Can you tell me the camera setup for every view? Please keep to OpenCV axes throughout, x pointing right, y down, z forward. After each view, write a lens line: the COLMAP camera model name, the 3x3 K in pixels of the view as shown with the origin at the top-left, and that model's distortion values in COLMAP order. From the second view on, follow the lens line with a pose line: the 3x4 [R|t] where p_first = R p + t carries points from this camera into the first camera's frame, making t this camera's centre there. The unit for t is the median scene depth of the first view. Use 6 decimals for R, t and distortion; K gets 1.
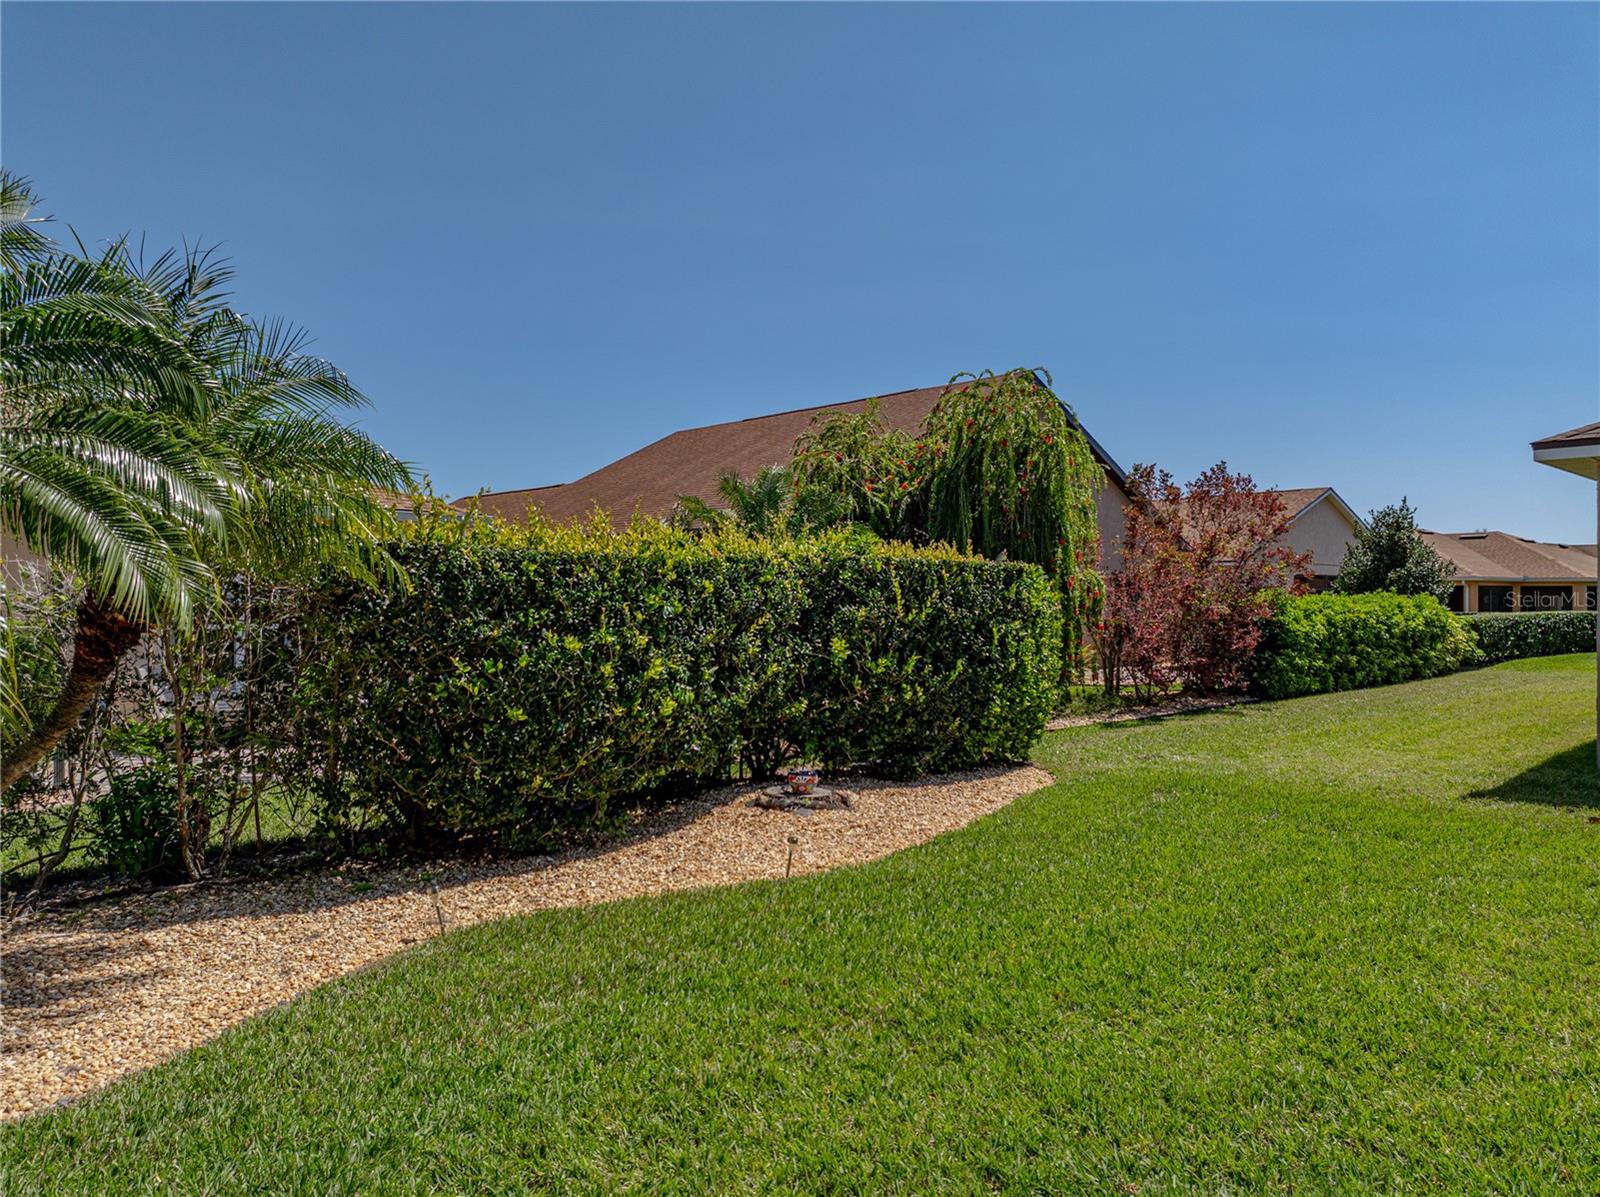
lens RADIAL K [[1118.2, 0, 800.0], [0, 1118.2, 598.5], [0, 0, 1]] dist [-0.027423, 0.000997]
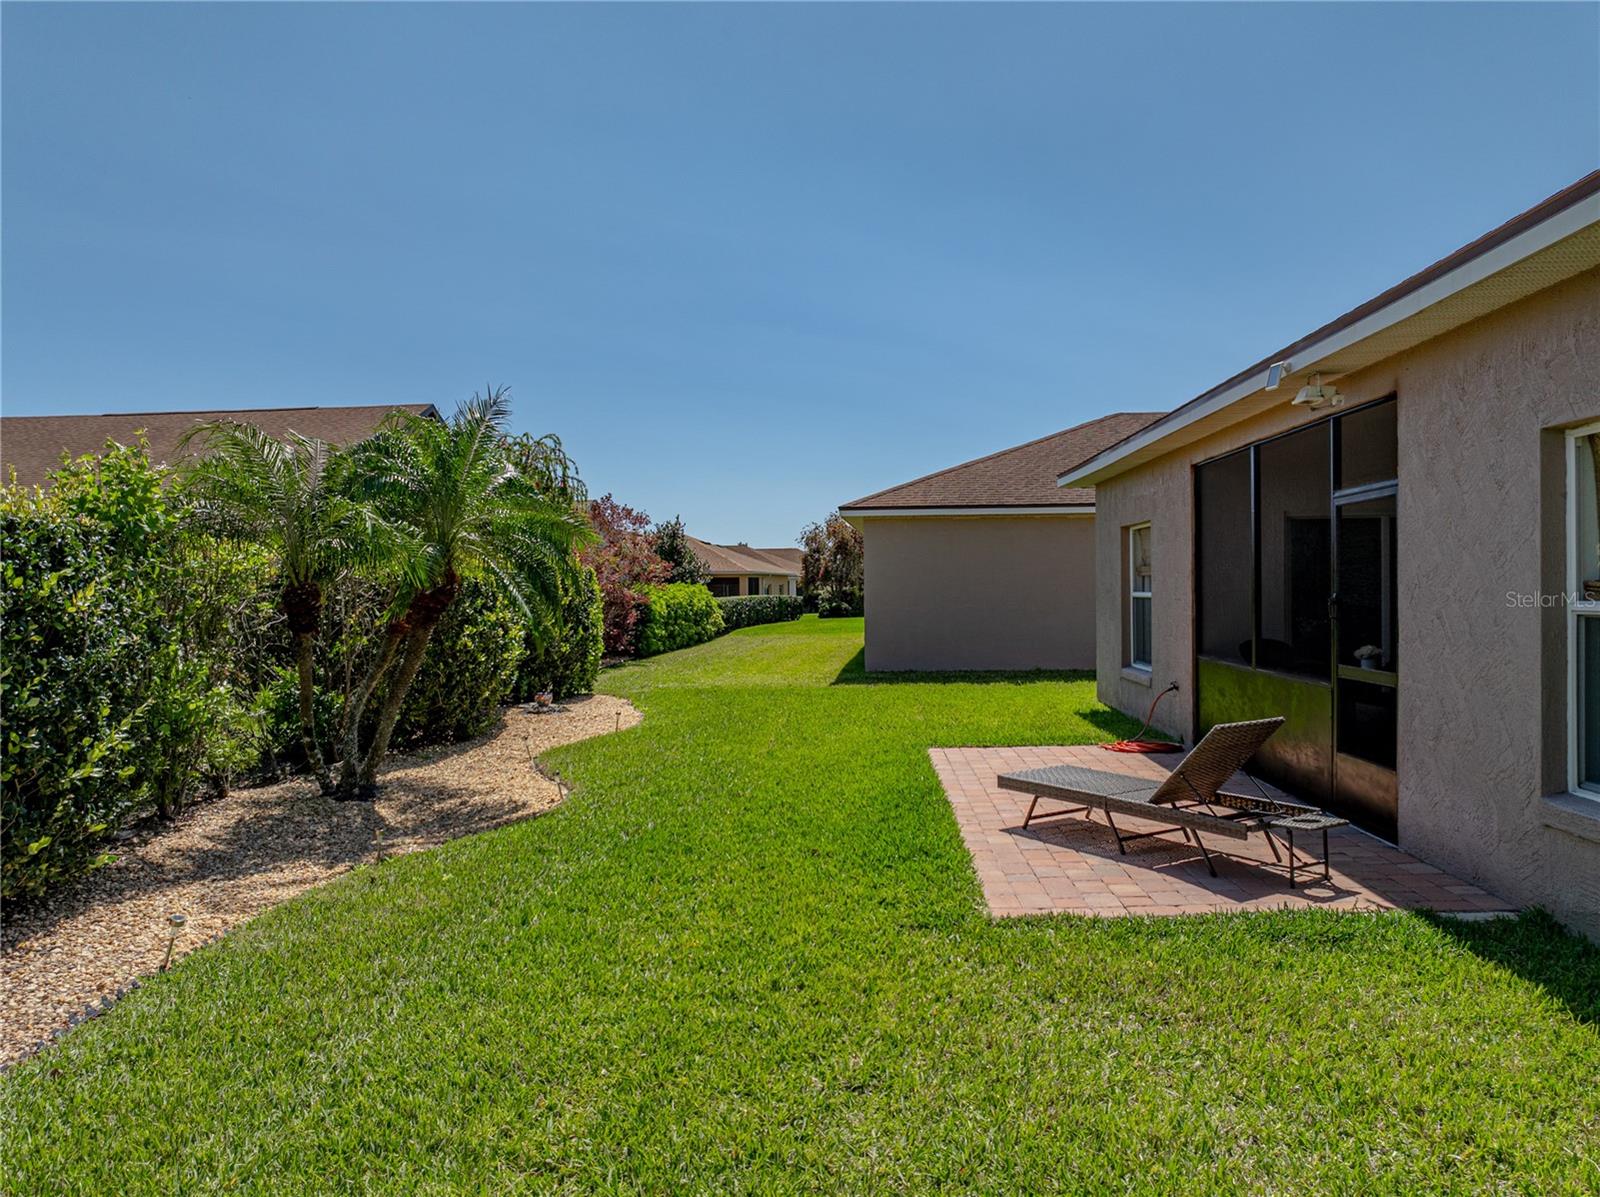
lens RADIAL K [[1127.8, 0, 800.0], [0, 1127.8, 598.5], [0, 0, 1]] dist [-0.034239, 0.020684]
pose [[0.757849, -0.016935, 0.652210, -0.353106], [0.012090, 0.999856, 0.011914, -0.001771], [-0.652318, -0.001144, 0.757945, -0.238039]]
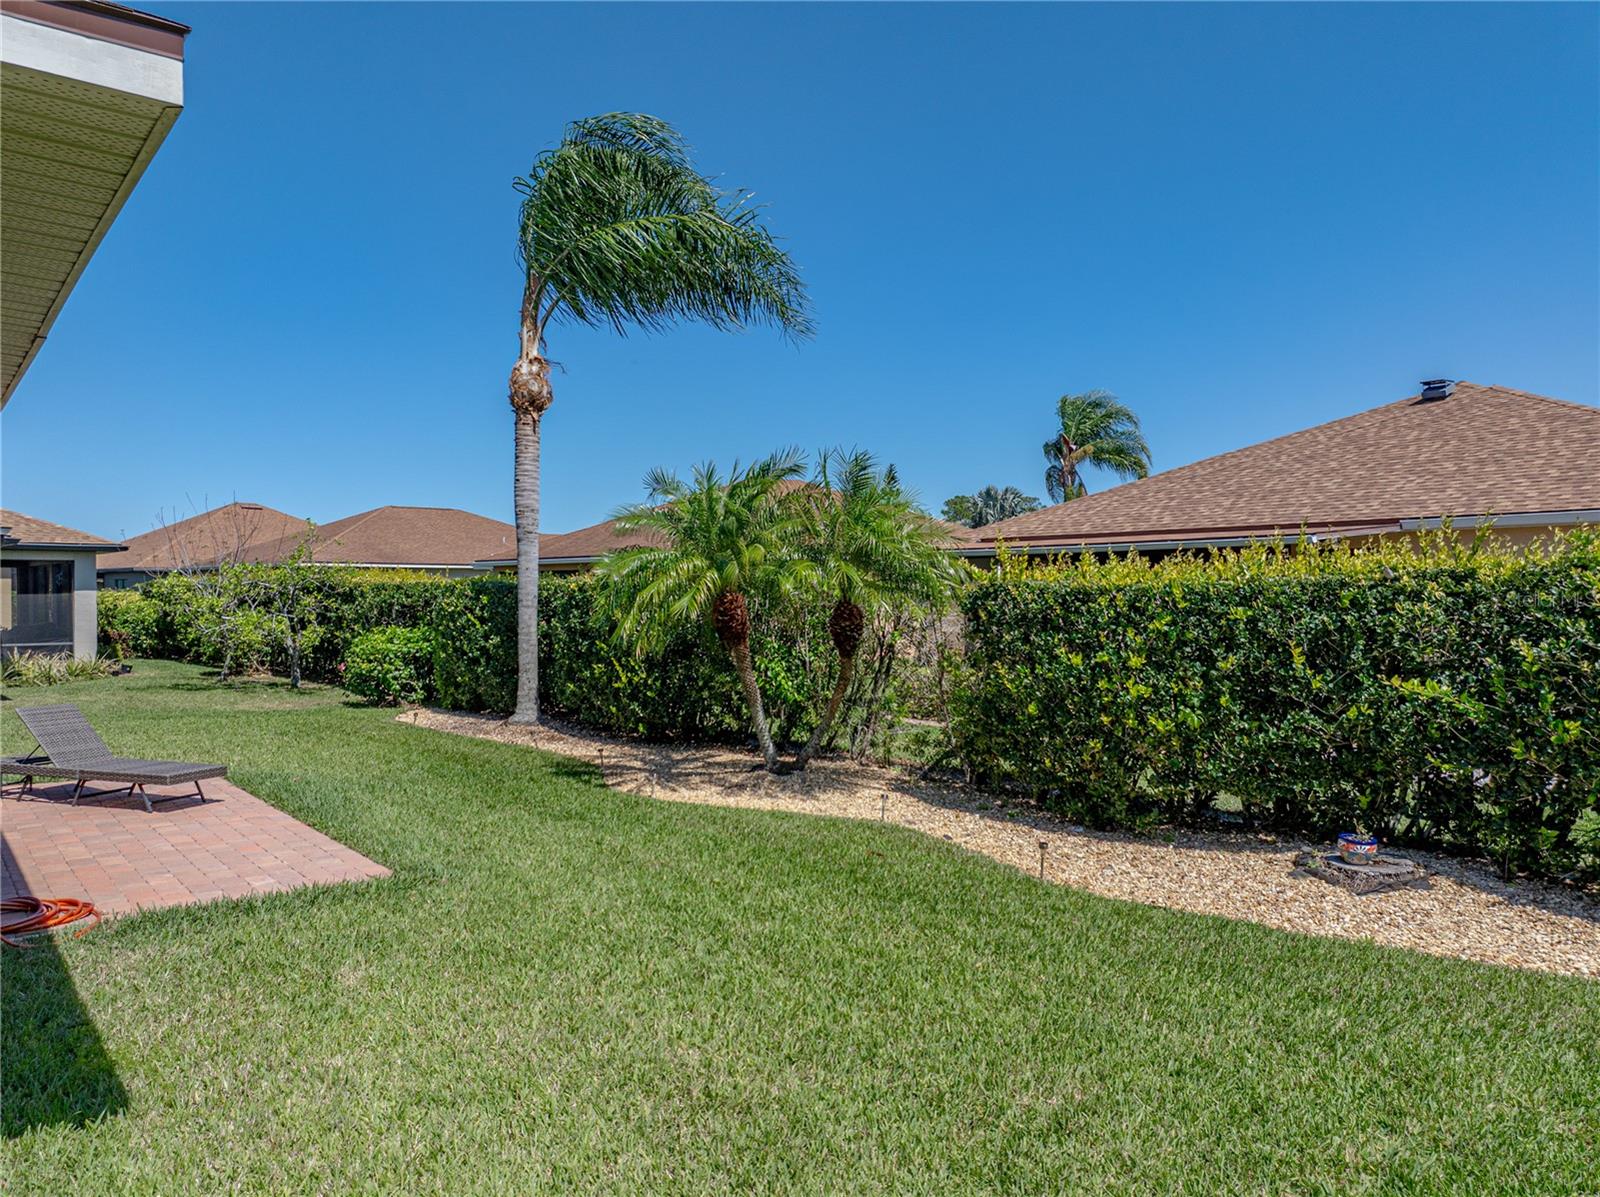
lens RADIAL K [[1127.8, 0, 800.0], [0, 1127.8, 598.5], [0, 0, 1]] dist [-0.034239, 0.020684]
pose [[-0.109959, 0.003194, -0.993931, 0.393818], [0.004068, 0.999988, 0.002764, -0.011573], [0.993928, -0.003739, -0.109970, 0.301267]]
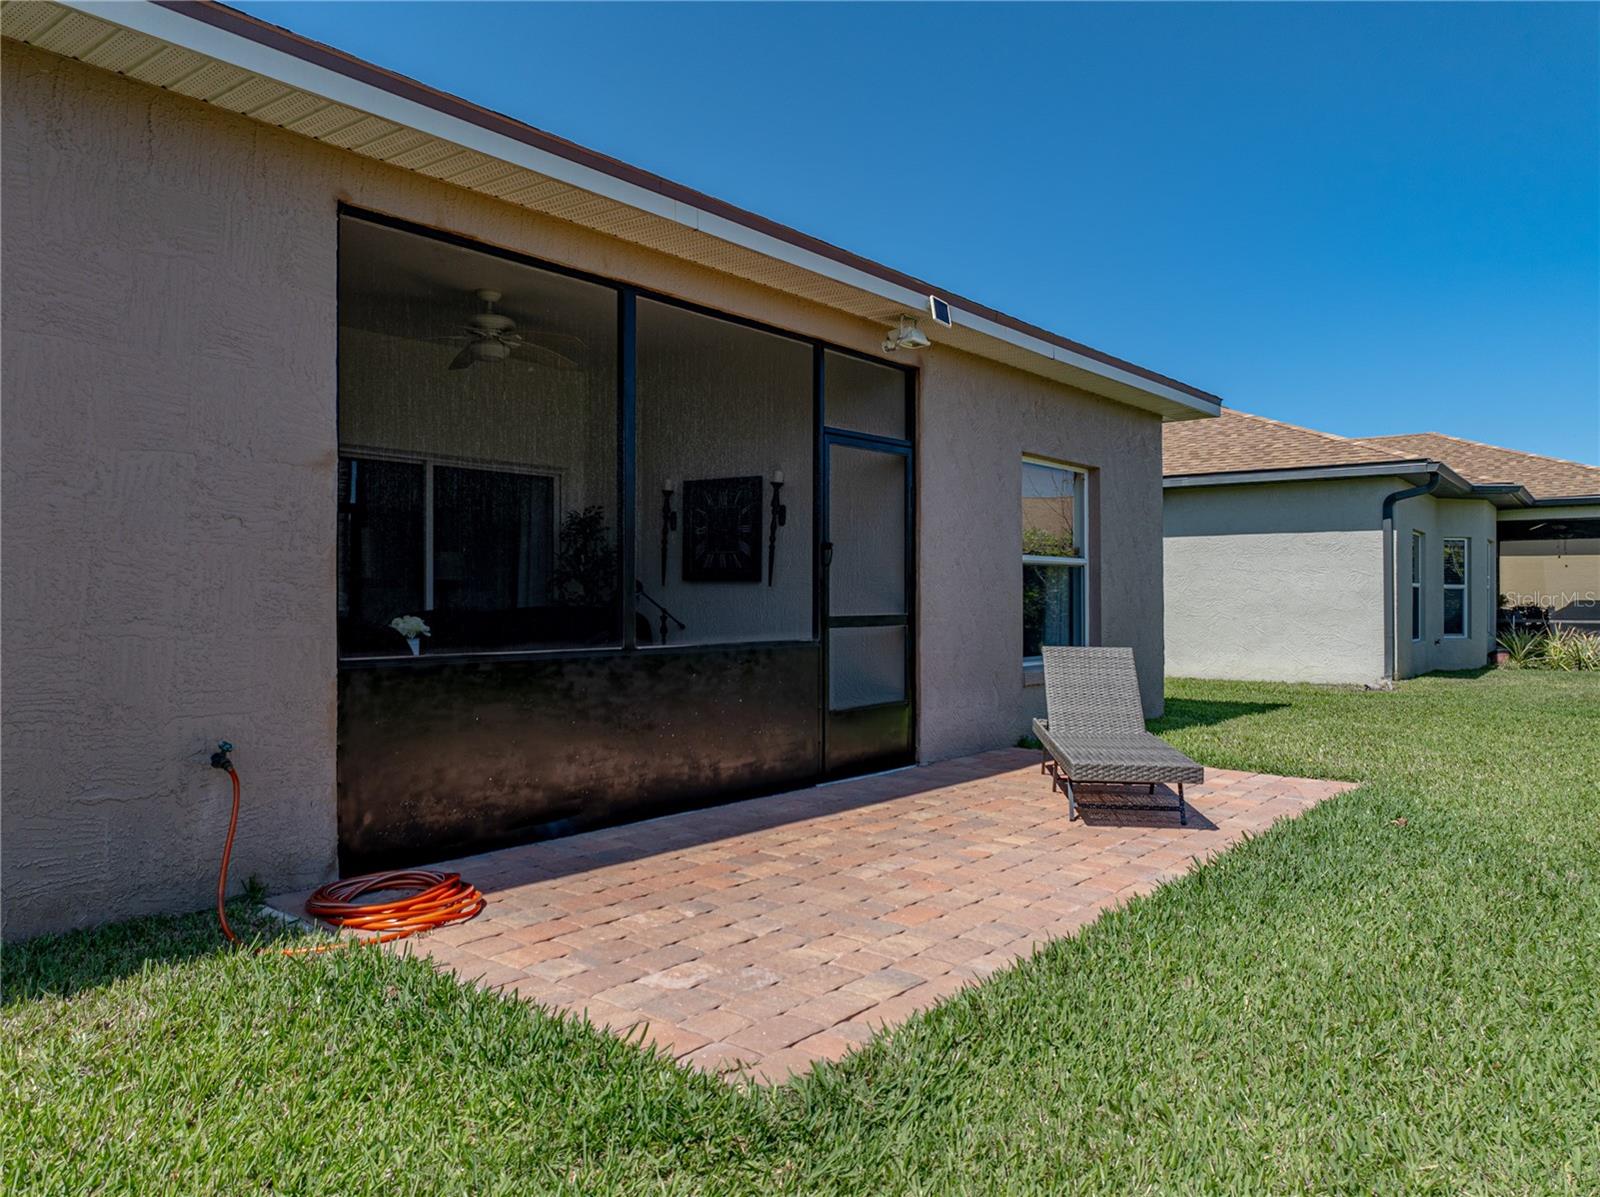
lens RADIAL K [[1127.8, 0, 800.0], [0, 1127.8, 598.5], [0, 0, 1]] dist [-0.034239, 0.020684]
pose [[-0.996720, -0.002936, -0.080872, 0.056133], [-0.002722, 0.999992, -0.002756, 0.022168], [0.080880, -0.002527, -0.996721, 0.262614]]
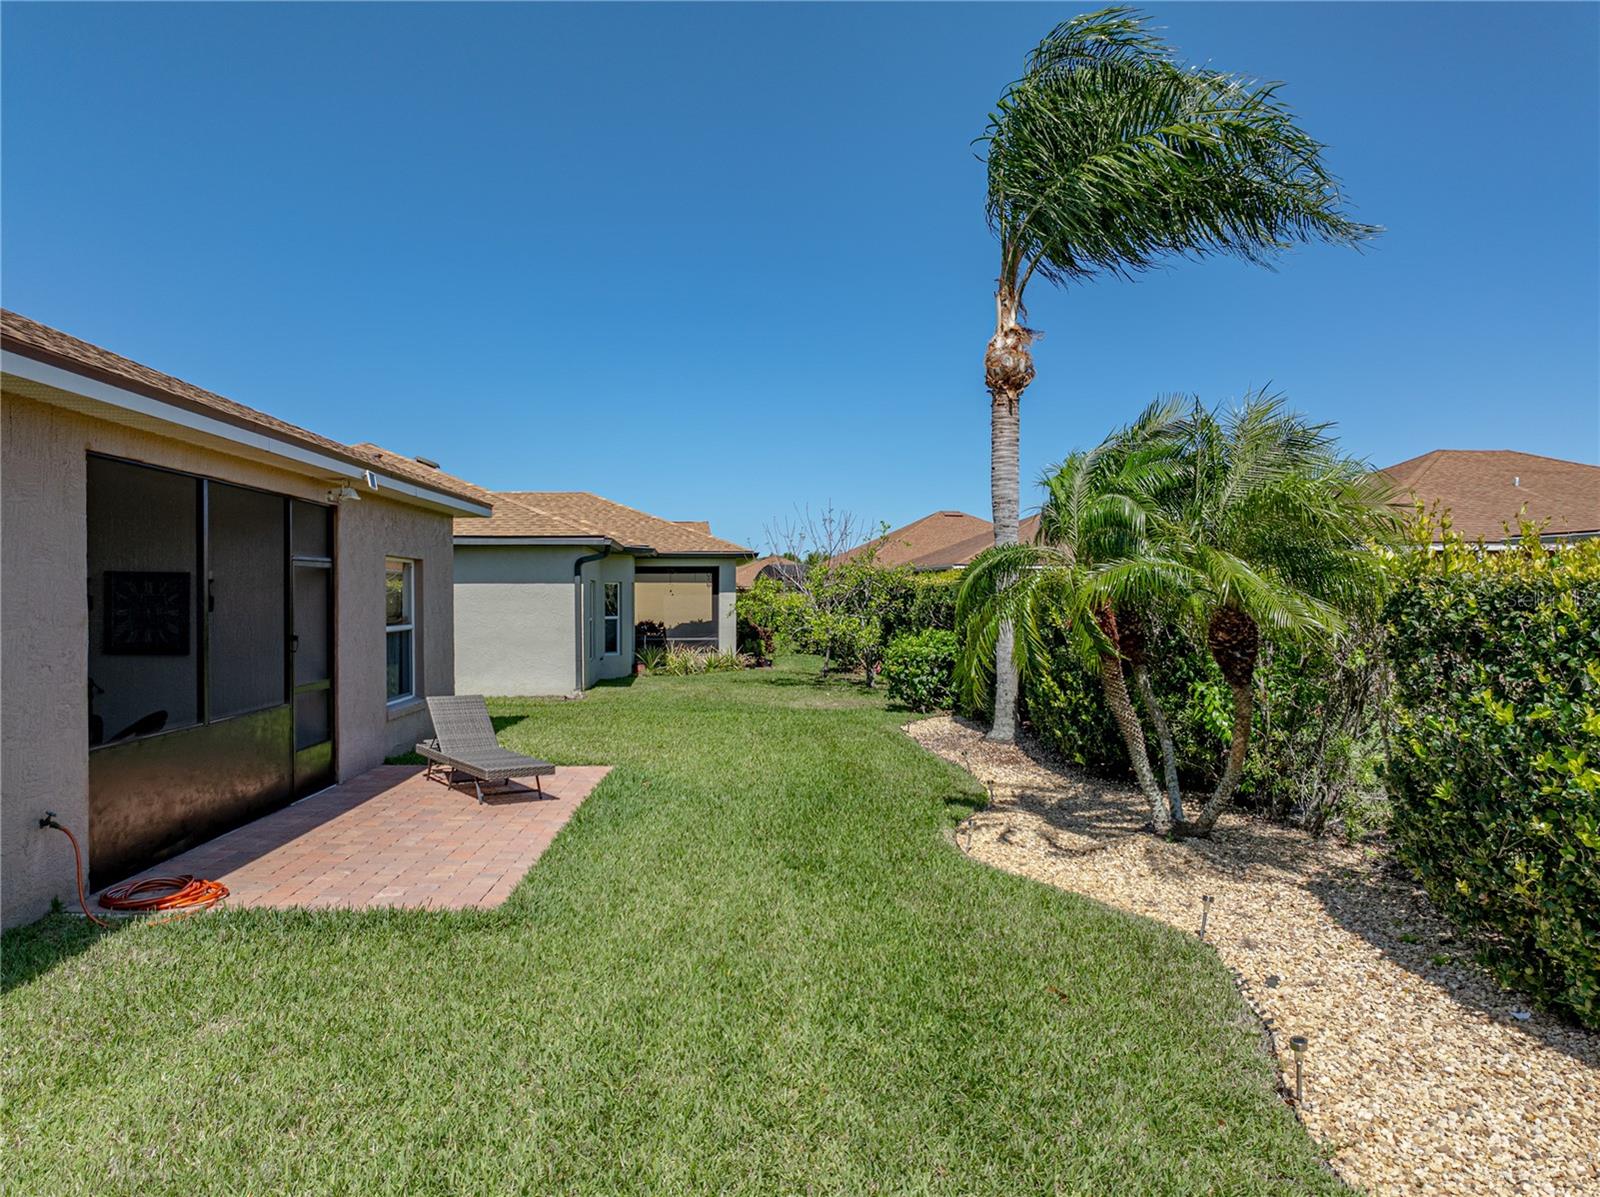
lens RADIAL K [[1127.8, 0, 800.0], [0, 1127.8, 598.5], [0, 0, 1]] dist [-0.034239, 0.020684]
pose [[-0.687001, -0.000188, -0.726656, 0.222415], [0.001203, 0.999998, -0.001396, -0.010663], [0.726655, -0.001833, -0.687000, 0.419151]]
